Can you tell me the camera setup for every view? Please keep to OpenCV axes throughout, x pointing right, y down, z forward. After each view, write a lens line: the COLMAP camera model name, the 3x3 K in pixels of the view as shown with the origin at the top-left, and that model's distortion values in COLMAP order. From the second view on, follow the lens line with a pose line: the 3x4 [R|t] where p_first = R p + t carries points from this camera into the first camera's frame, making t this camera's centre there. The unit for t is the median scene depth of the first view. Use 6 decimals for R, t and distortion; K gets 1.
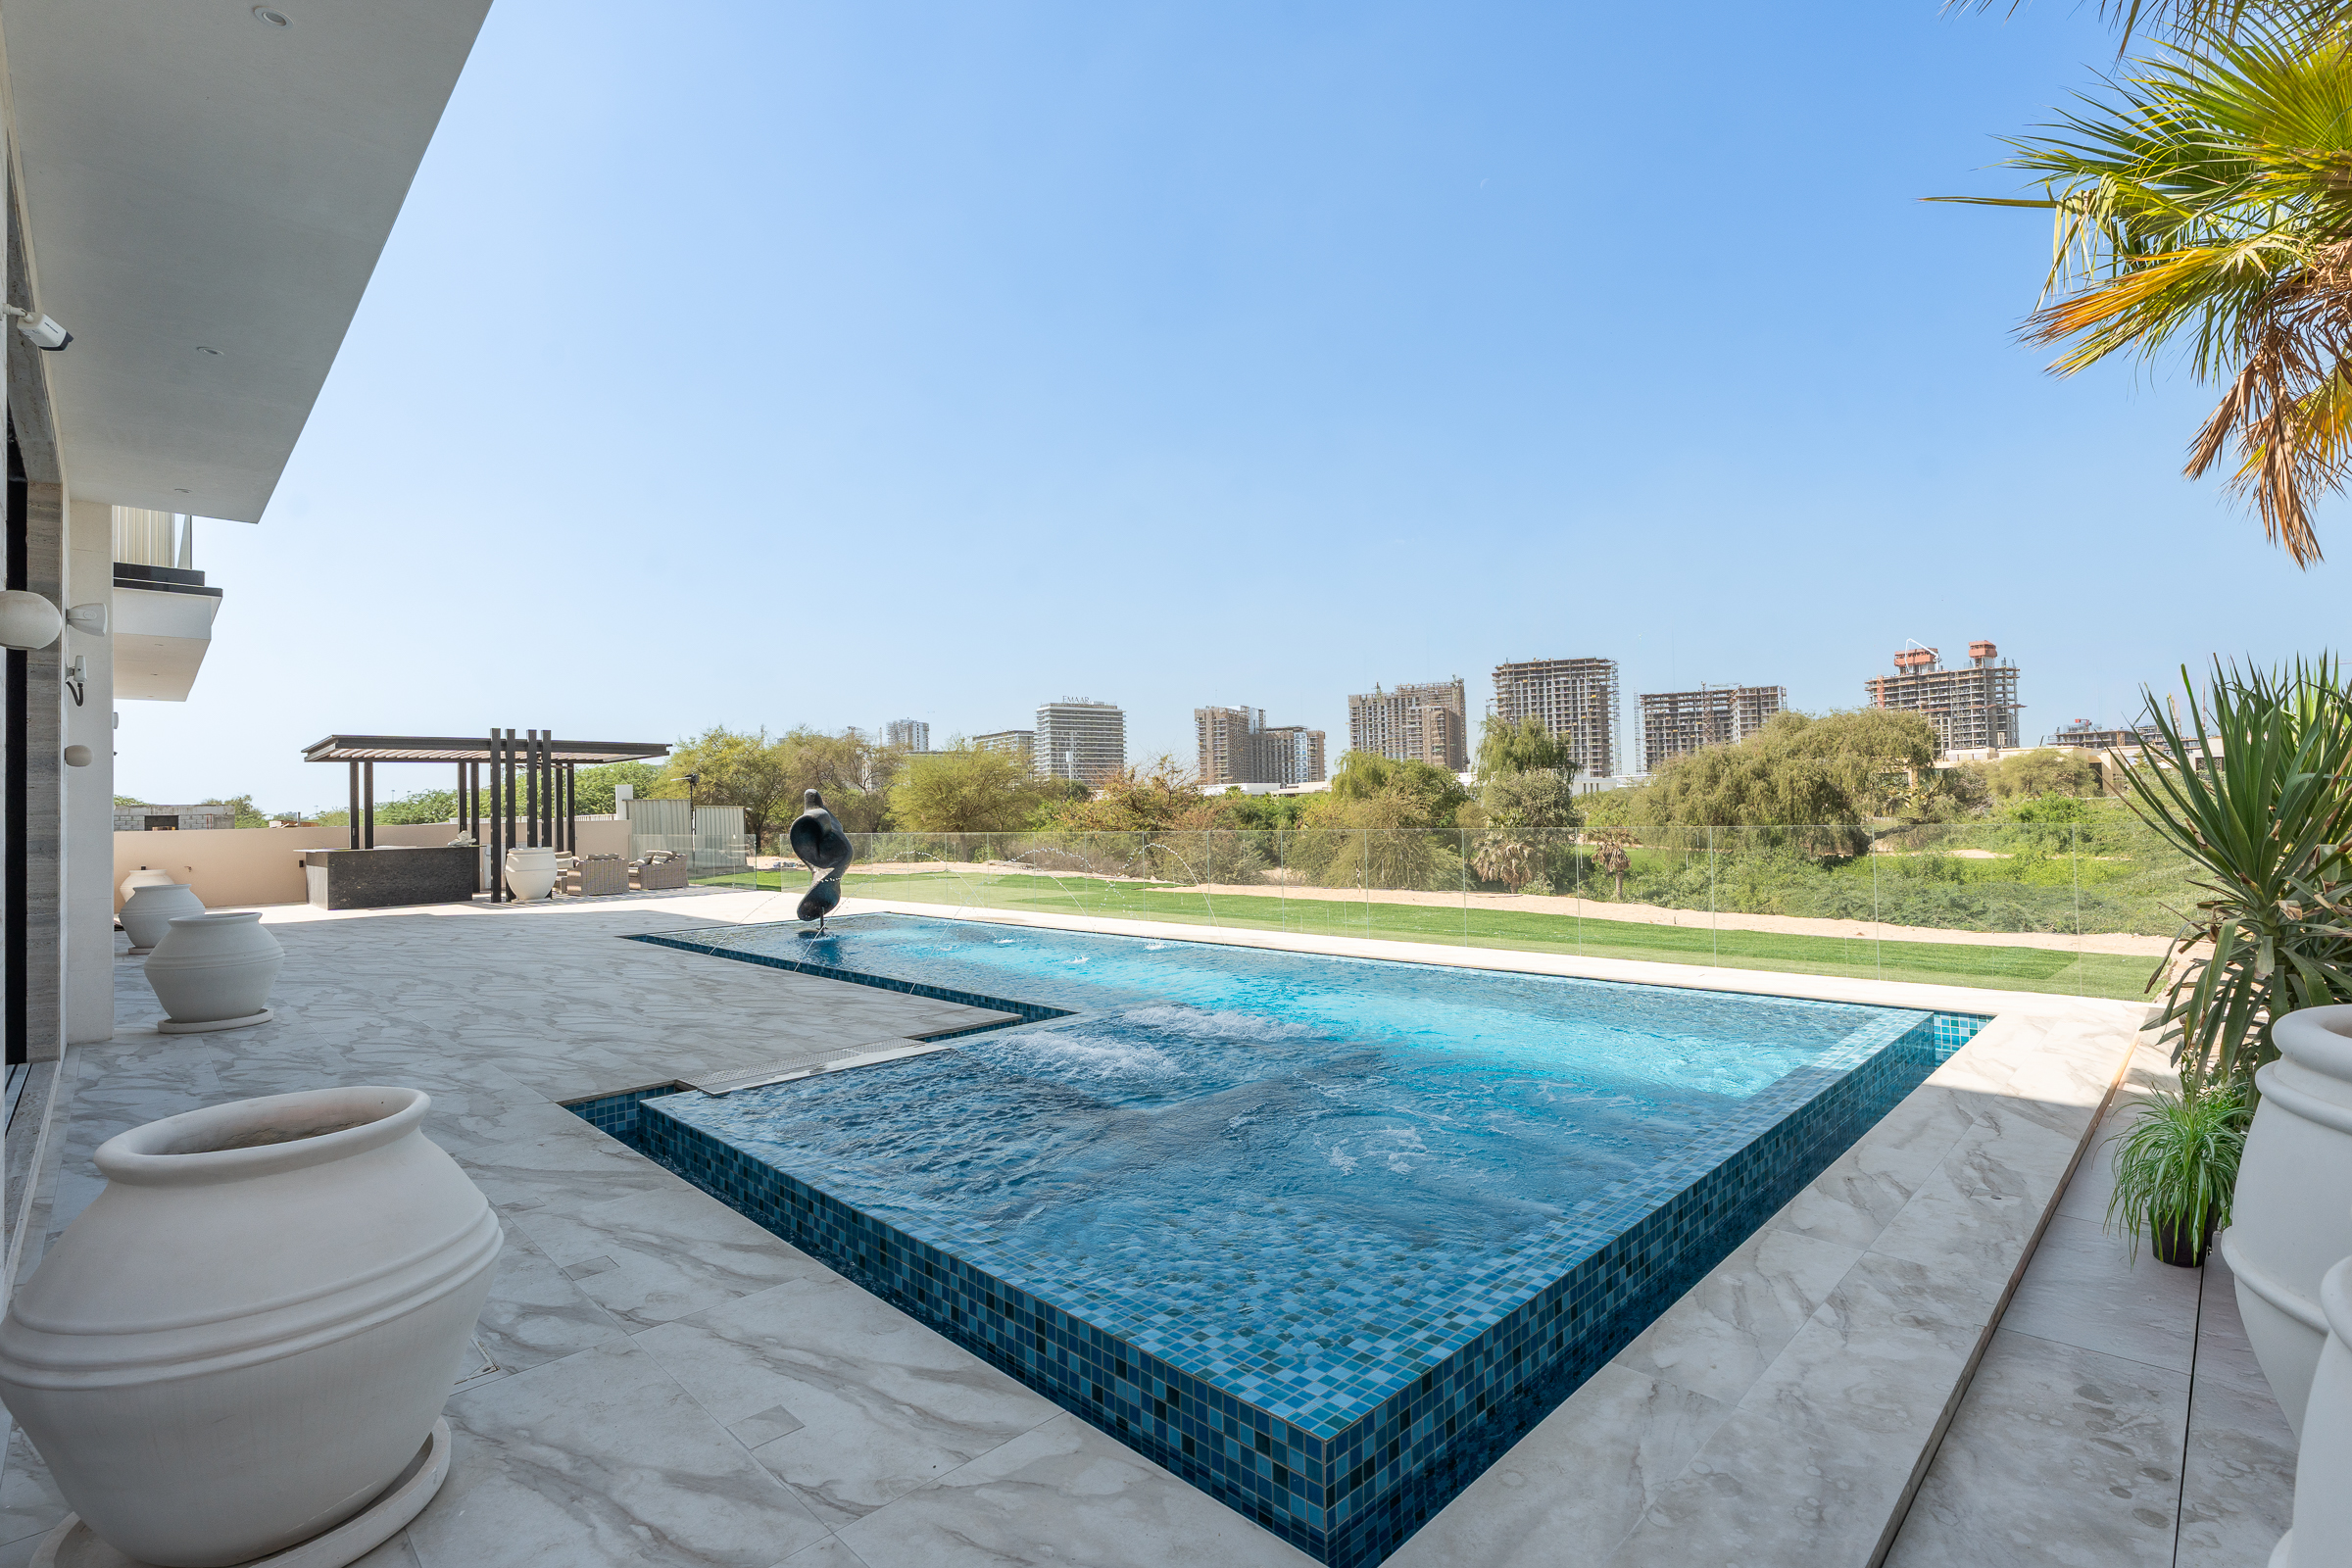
lens RADIAL K [[1077.8, 0, 1165.2], [0, 1077.8, 794.1], [0, 0, 1]] dist [-0.003870, 0.001196]
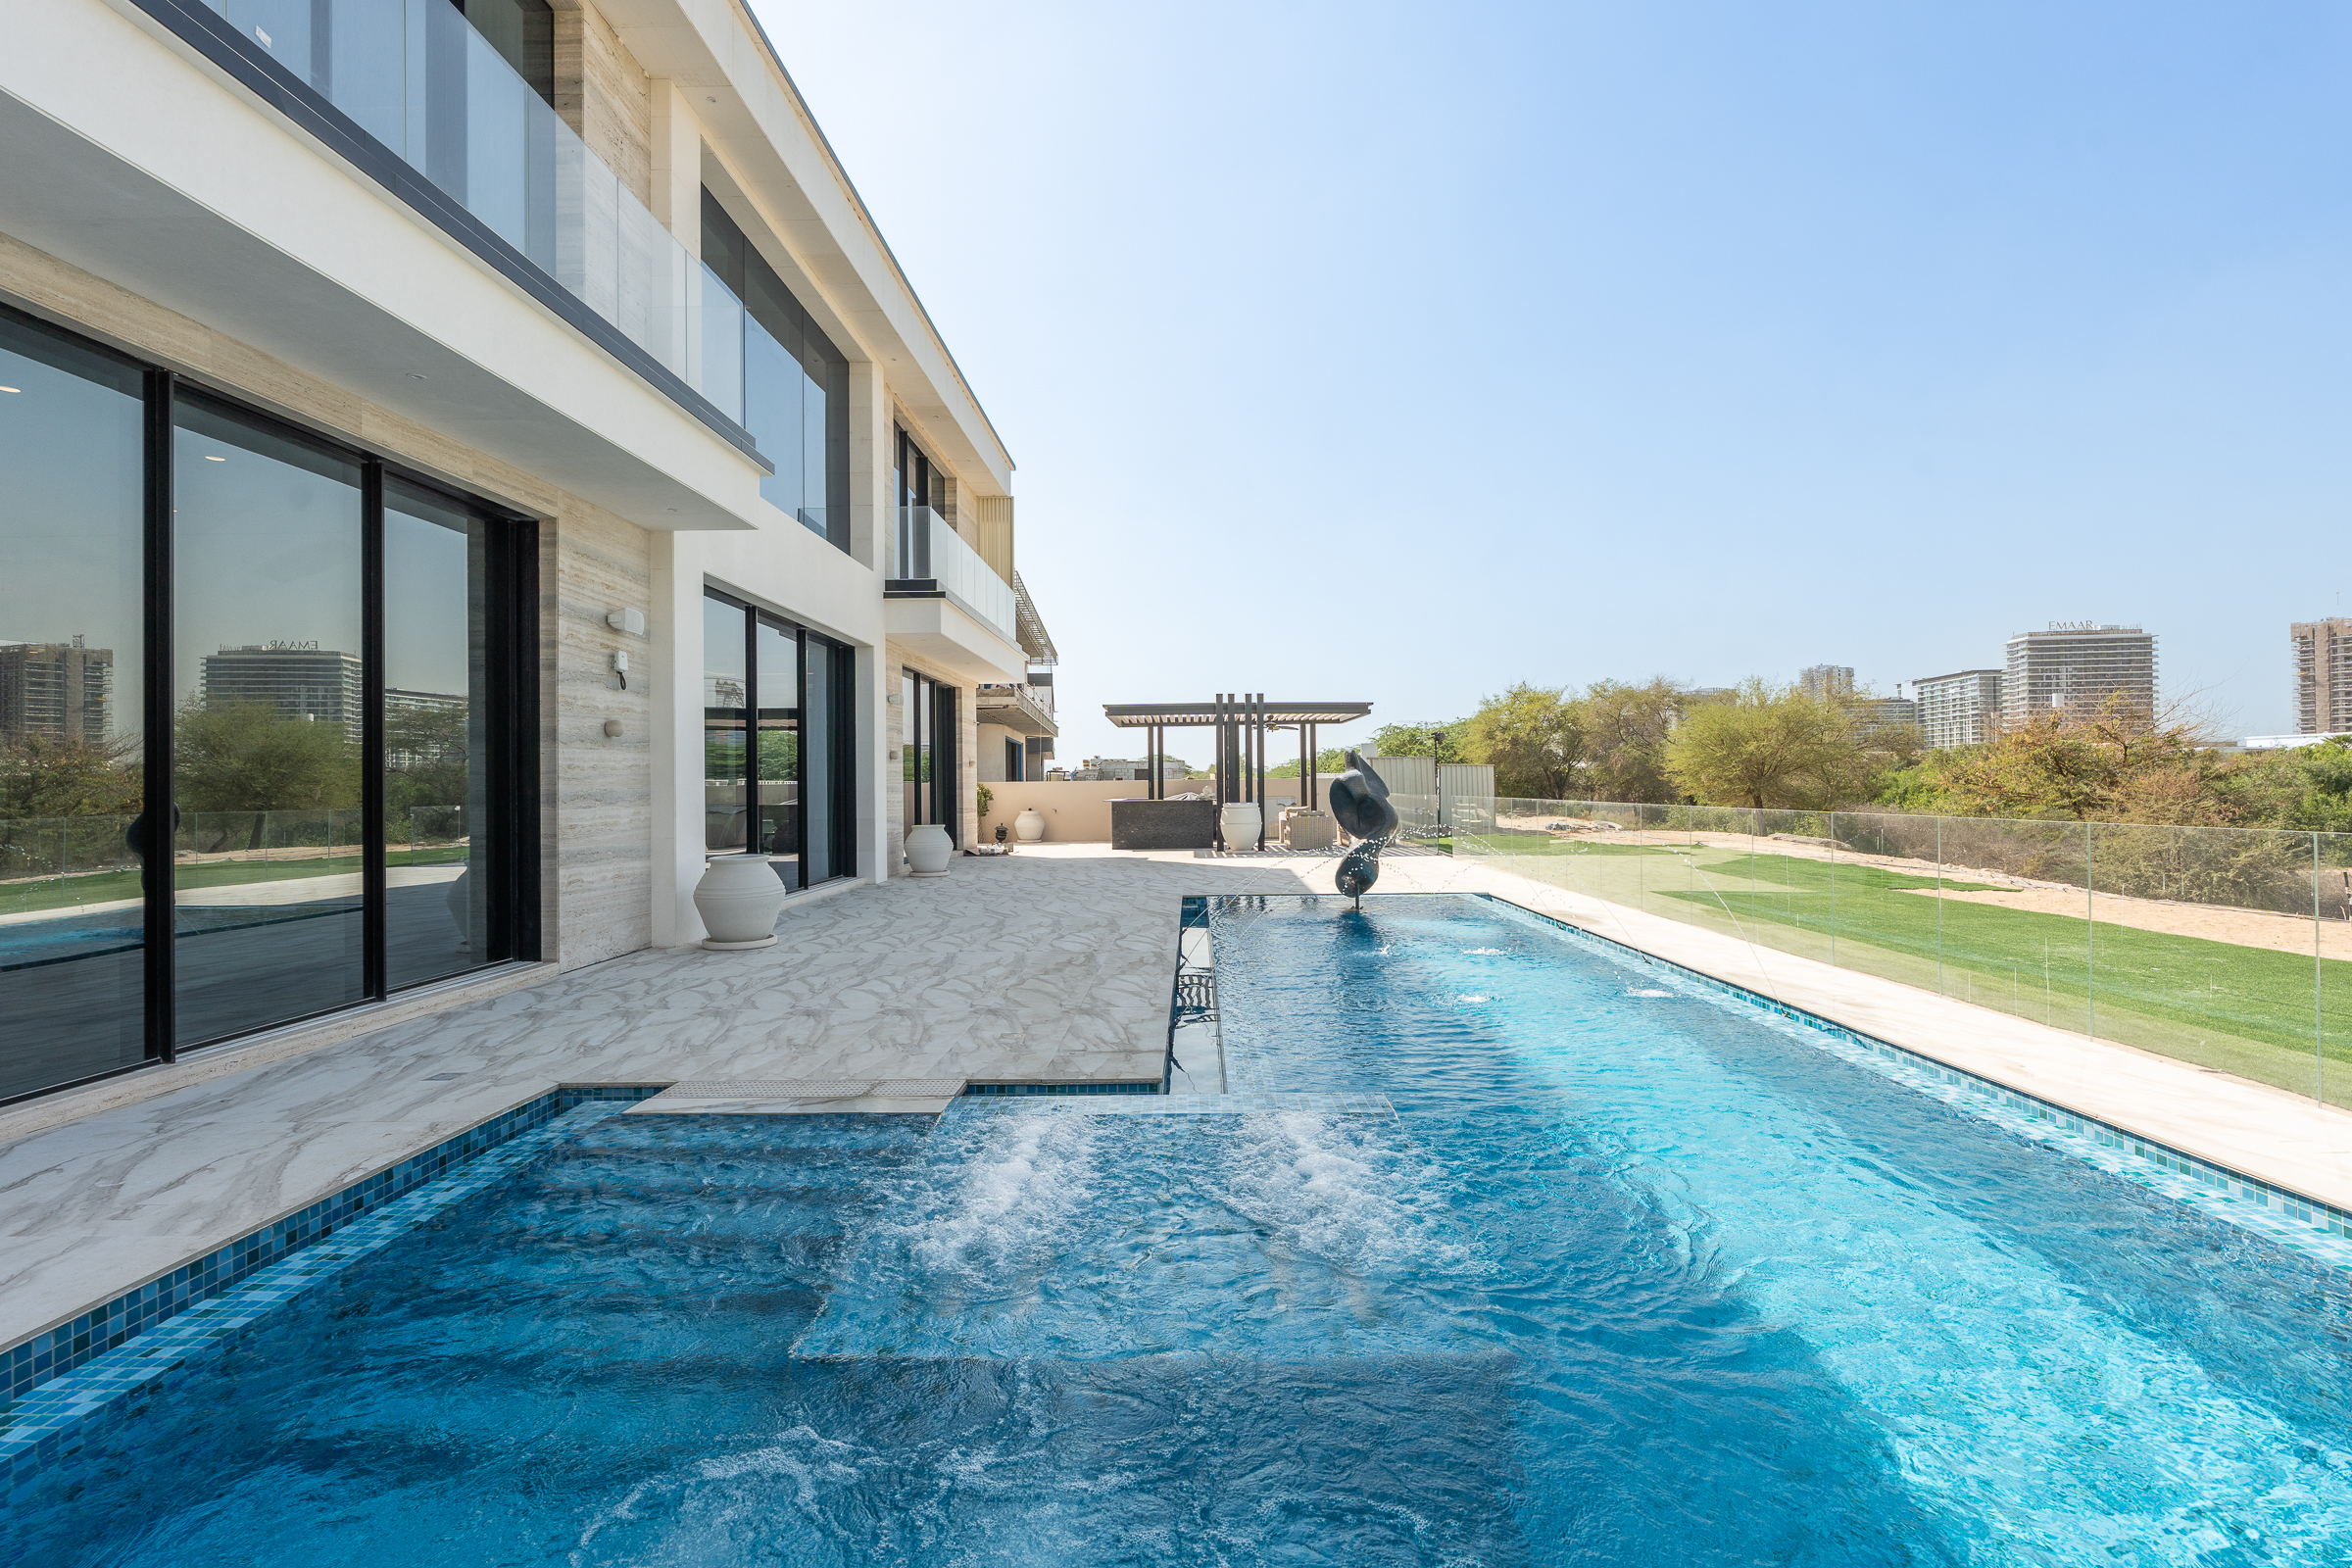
lens RADIAL K [[1077.8, 0, 1183.7], [0, 1077.8, 772.4], [0, 0, 1]] dist [-0.003870, 0.001196]
pose [[0.712929, 0.011025, -0.701149, 0.116839], [0.003549, 0.999807, 0.019329, -0.001571], [0.701227, -0.016269, 0.712753, 0.166499]]
